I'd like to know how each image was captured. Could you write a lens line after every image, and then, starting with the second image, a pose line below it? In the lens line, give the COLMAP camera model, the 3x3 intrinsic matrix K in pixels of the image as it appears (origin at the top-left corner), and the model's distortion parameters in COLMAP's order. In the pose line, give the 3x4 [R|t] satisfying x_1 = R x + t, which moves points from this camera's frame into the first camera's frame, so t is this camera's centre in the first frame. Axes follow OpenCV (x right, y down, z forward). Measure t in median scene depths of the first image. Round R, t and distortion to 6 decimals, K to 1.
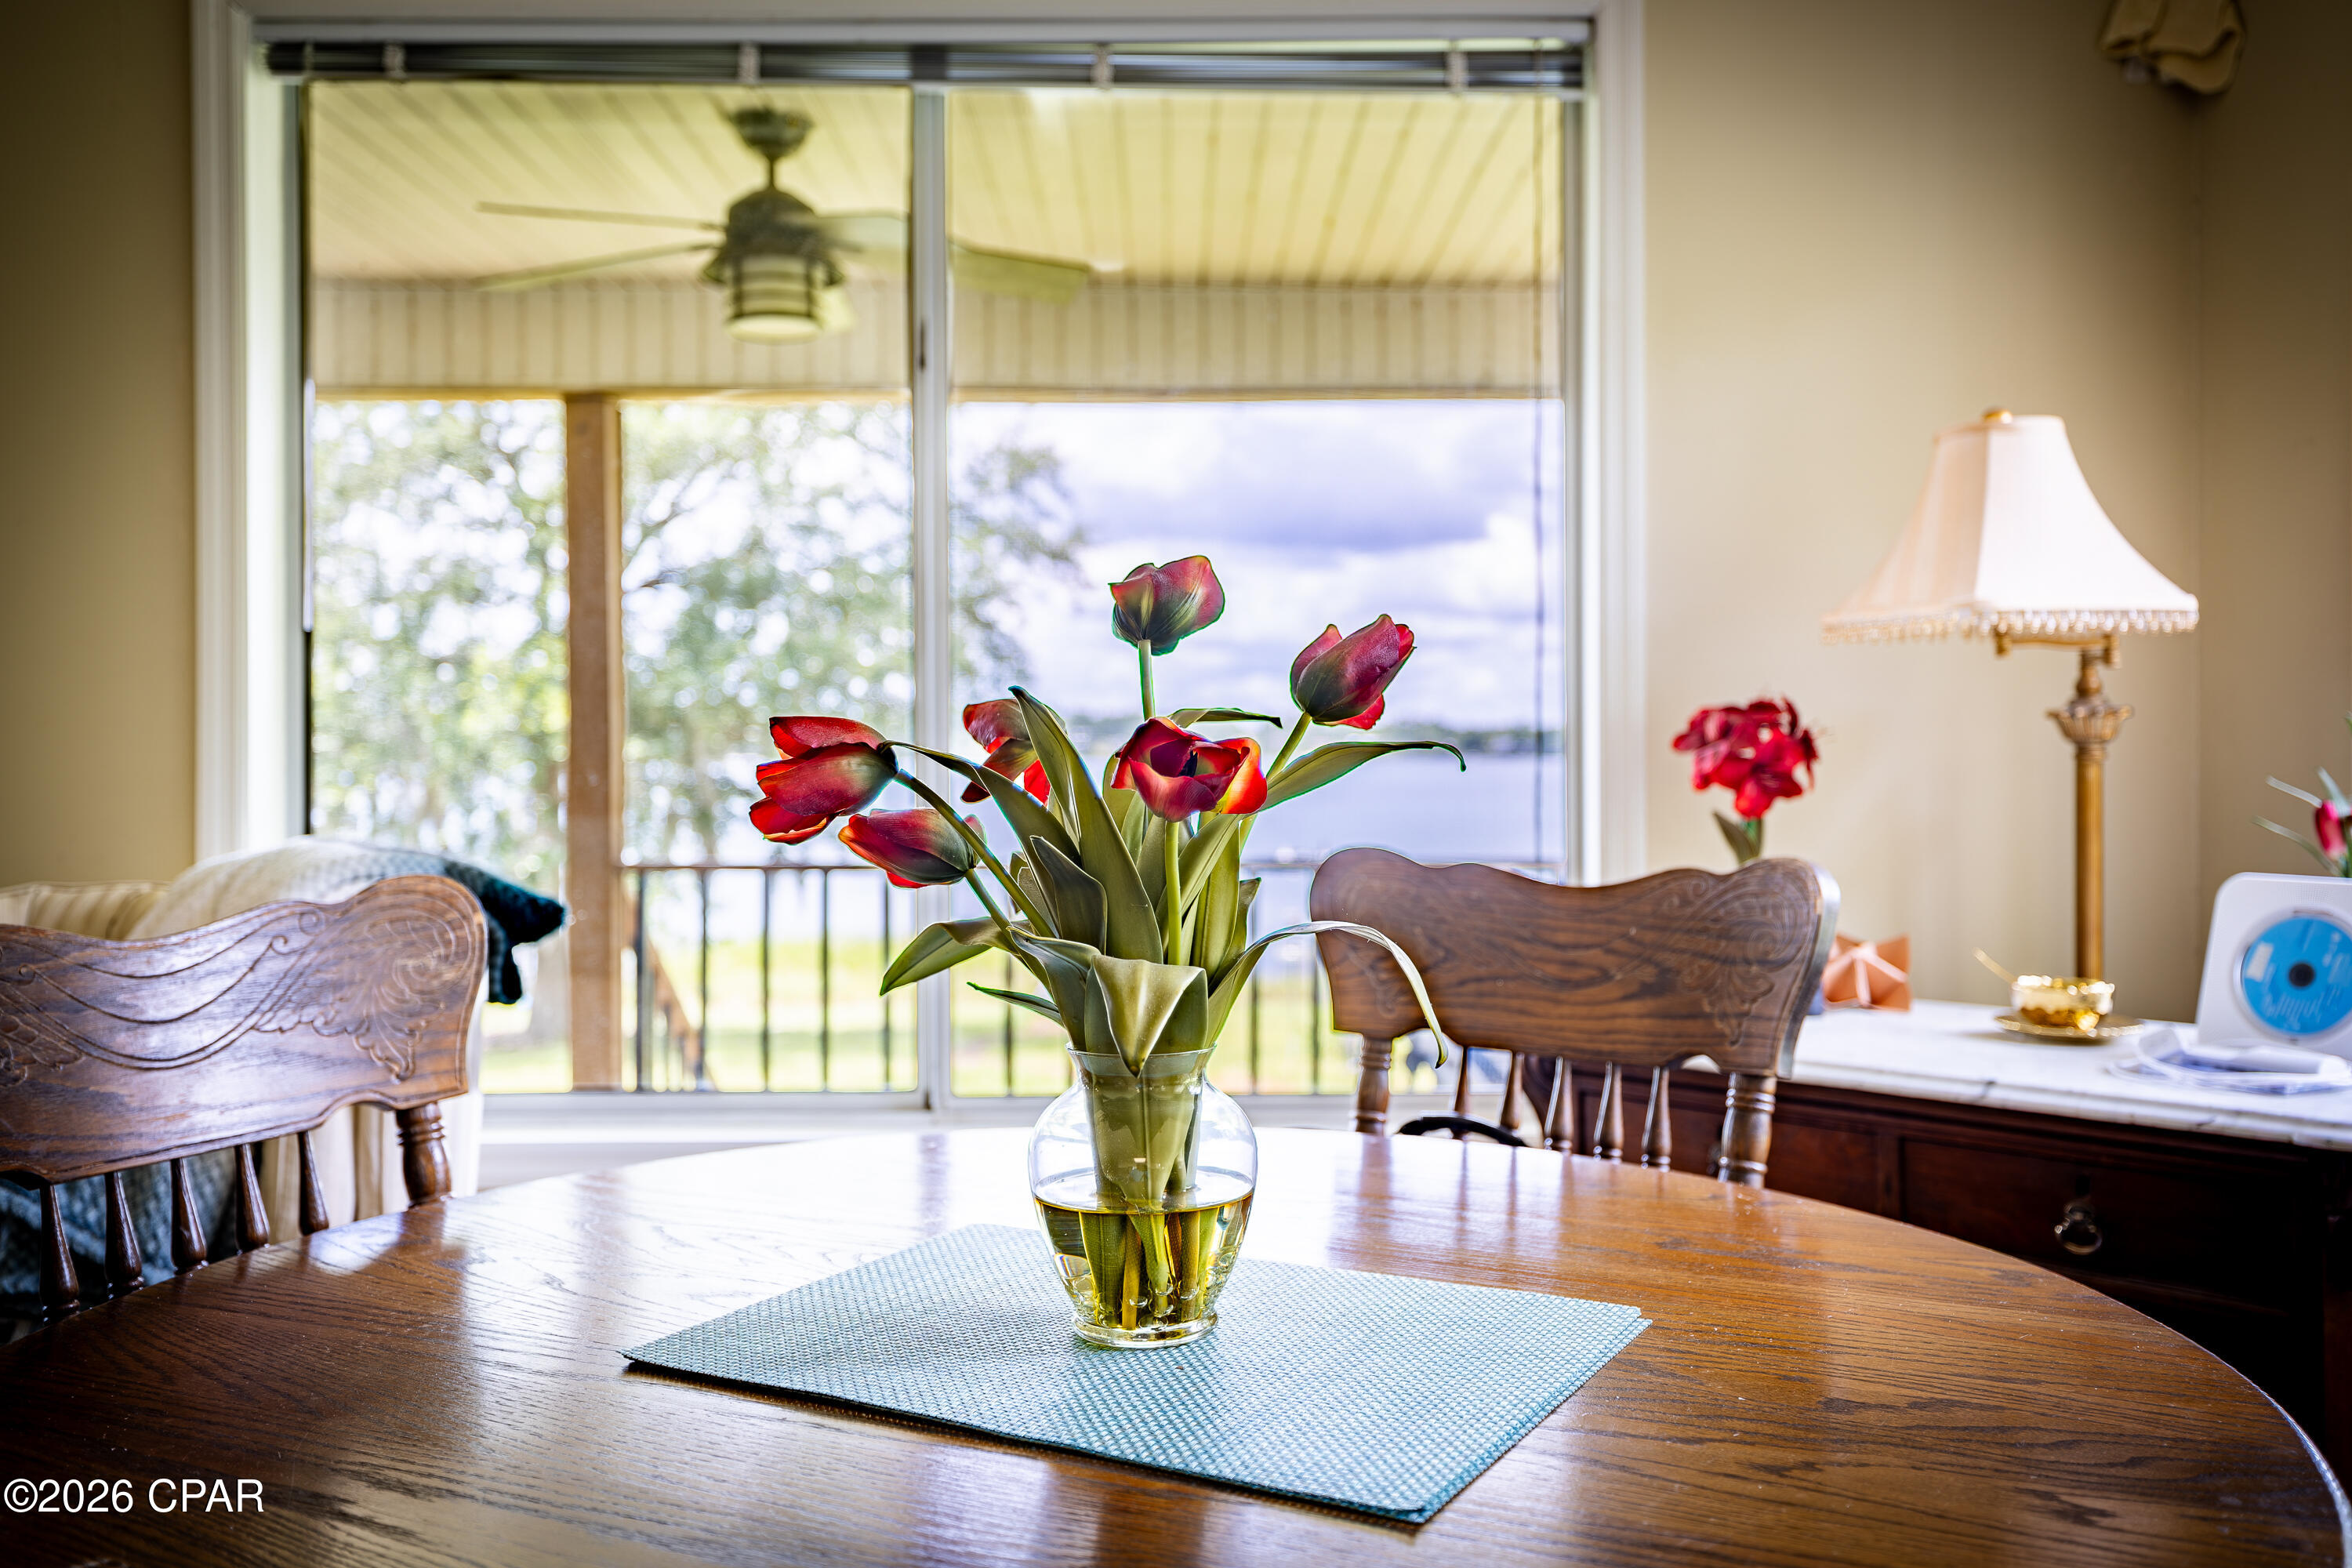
lens RADIAL K [[1926.9, 0, 1182.1], [0, 1926.9, 762.4], [0, 0, 1]] dist [0.012430, 0.001346]
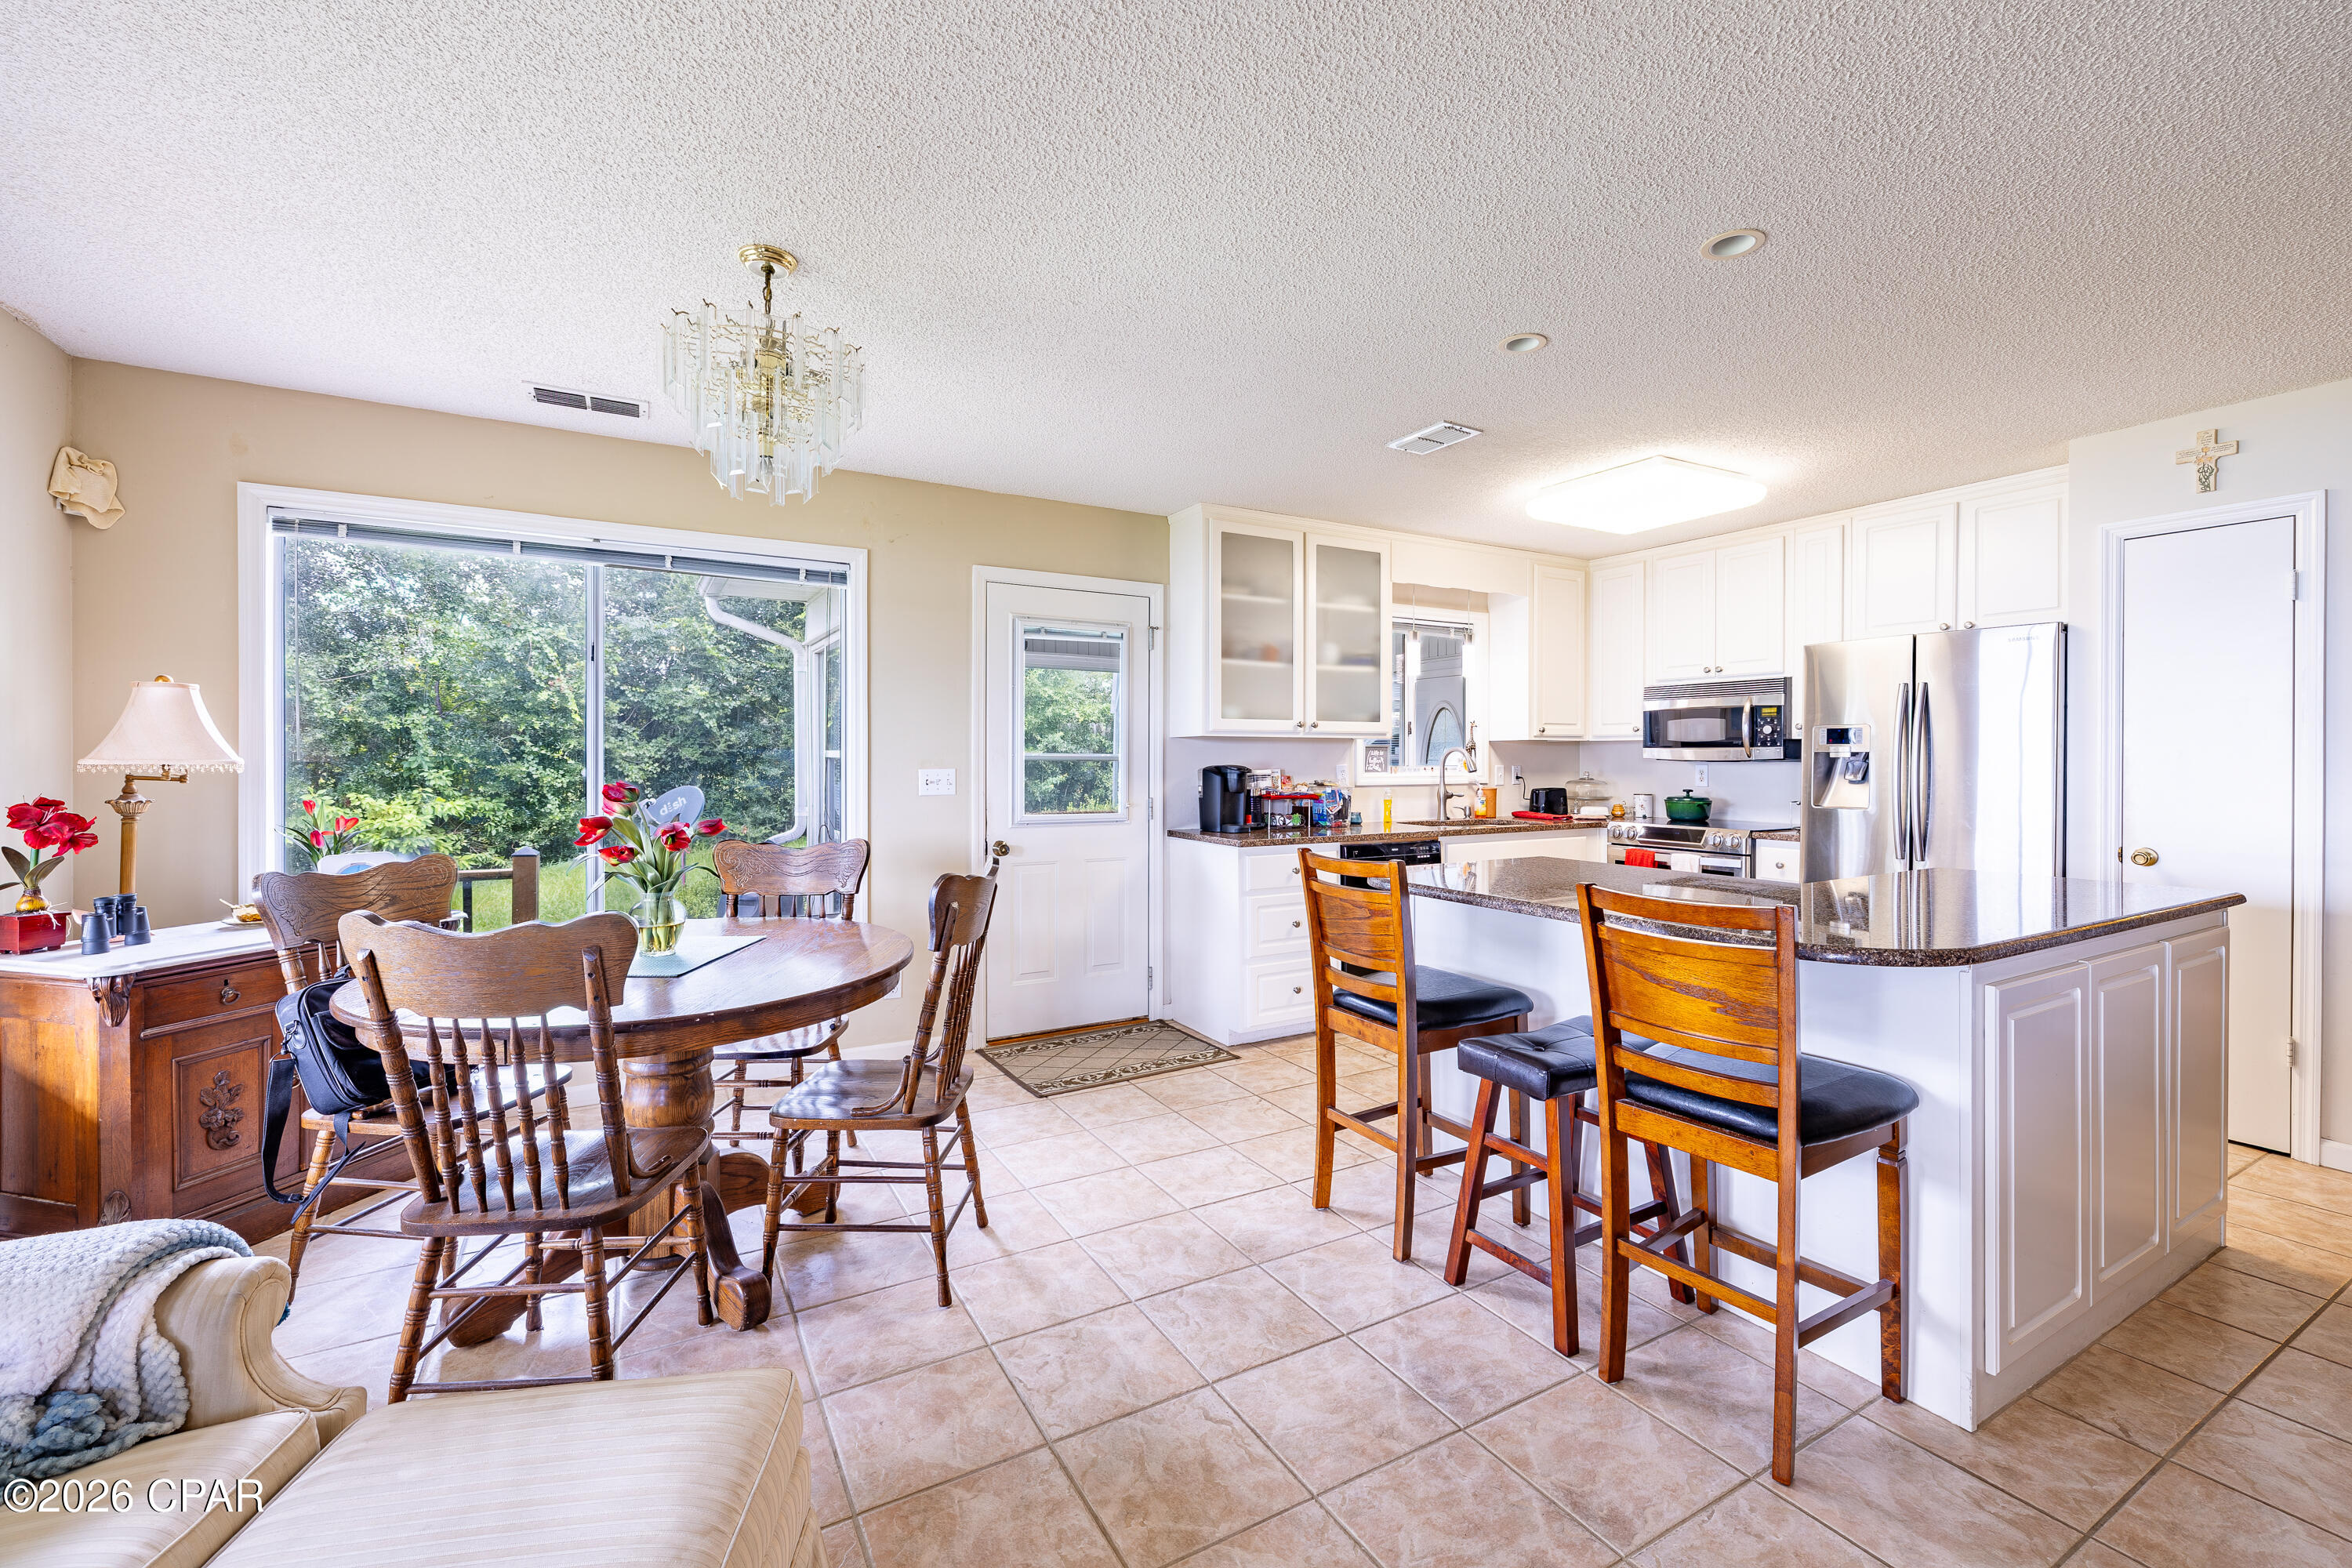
lens RADIAL K [[977.9, 0, 1189.5], [0, 977.9, 764.8], [0, 0, 1]] dist [-0.000928, 0.001019]
pose [[-0.493471, -0.001622, 0.869760, -1.183532], [0.004890, 0.999977, 0.004639, -0.068988], [-0.869748, 0.006542, -0.493452, 0.471668]]
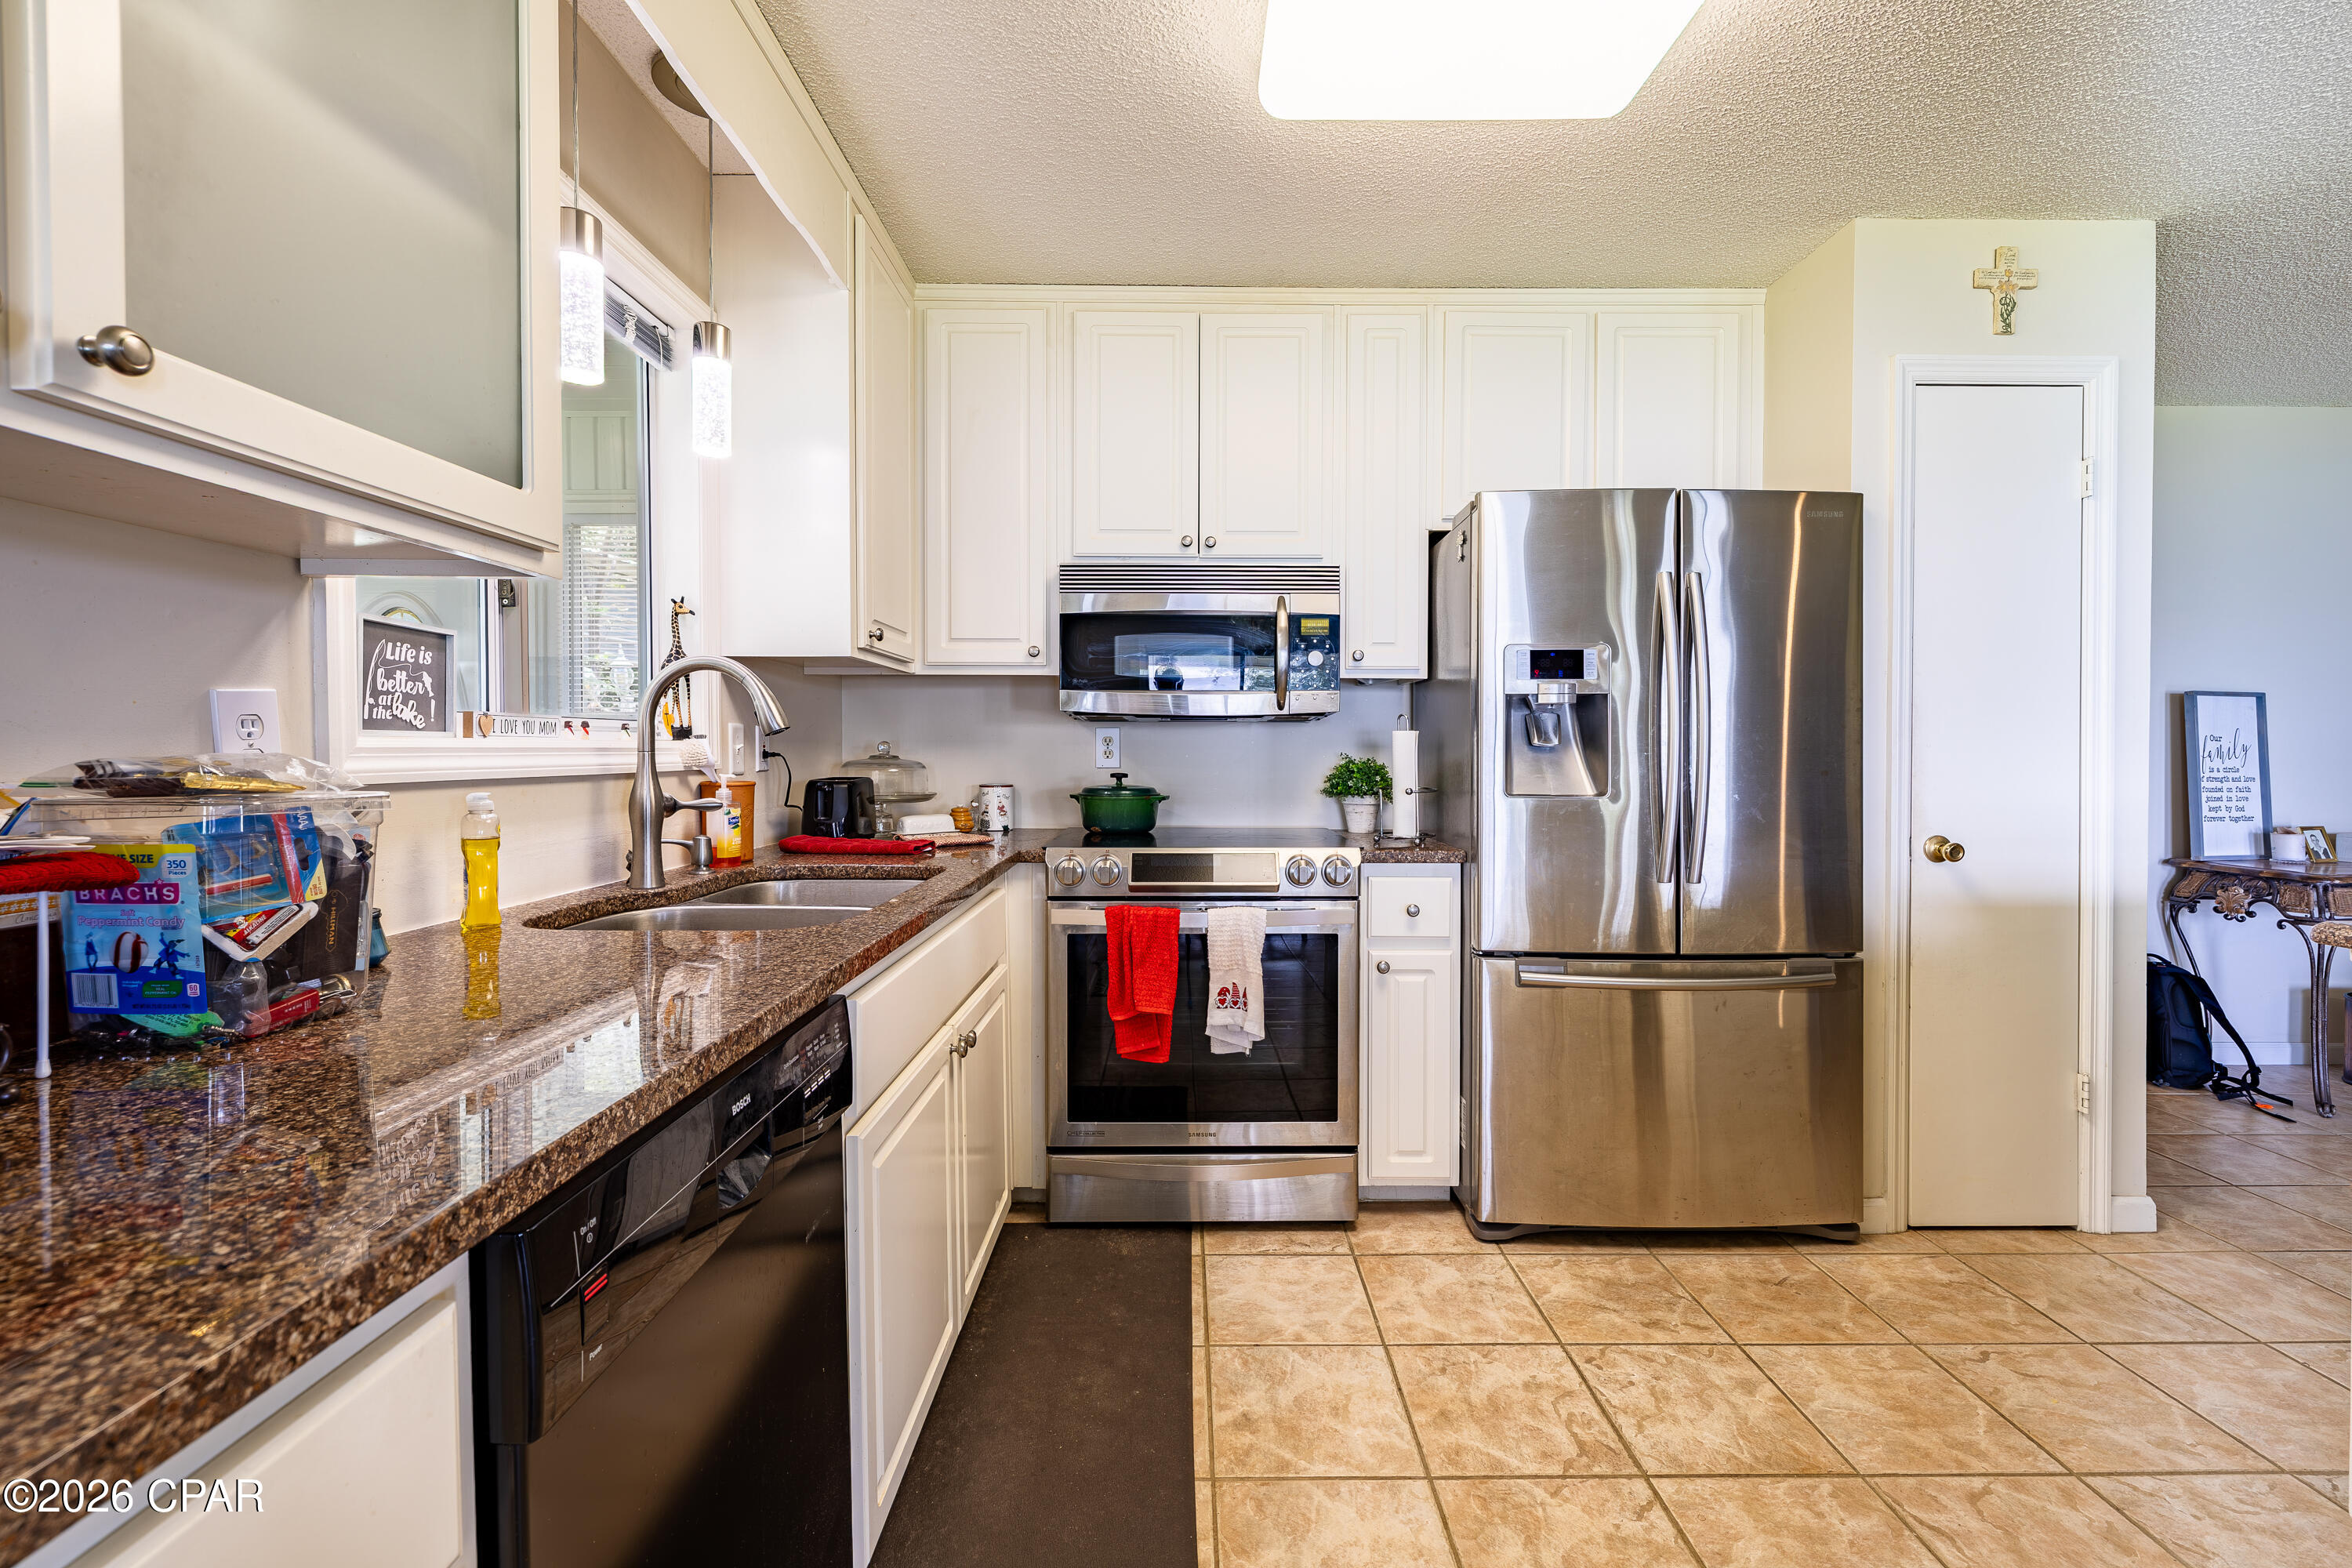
lens RADIAL K [[977.9, 0, 1193.5], [0, 977.9, 761.1], [0, 0, 1]] dist [-0.000928, 0.001019]
pose [[-0.999980, 0.004341, -0.004494, 0.131983], [0.004265, 0.999850, 0.016806, -0.028986], [0.004567, 0.016787, -0.999849, -0.462321]]
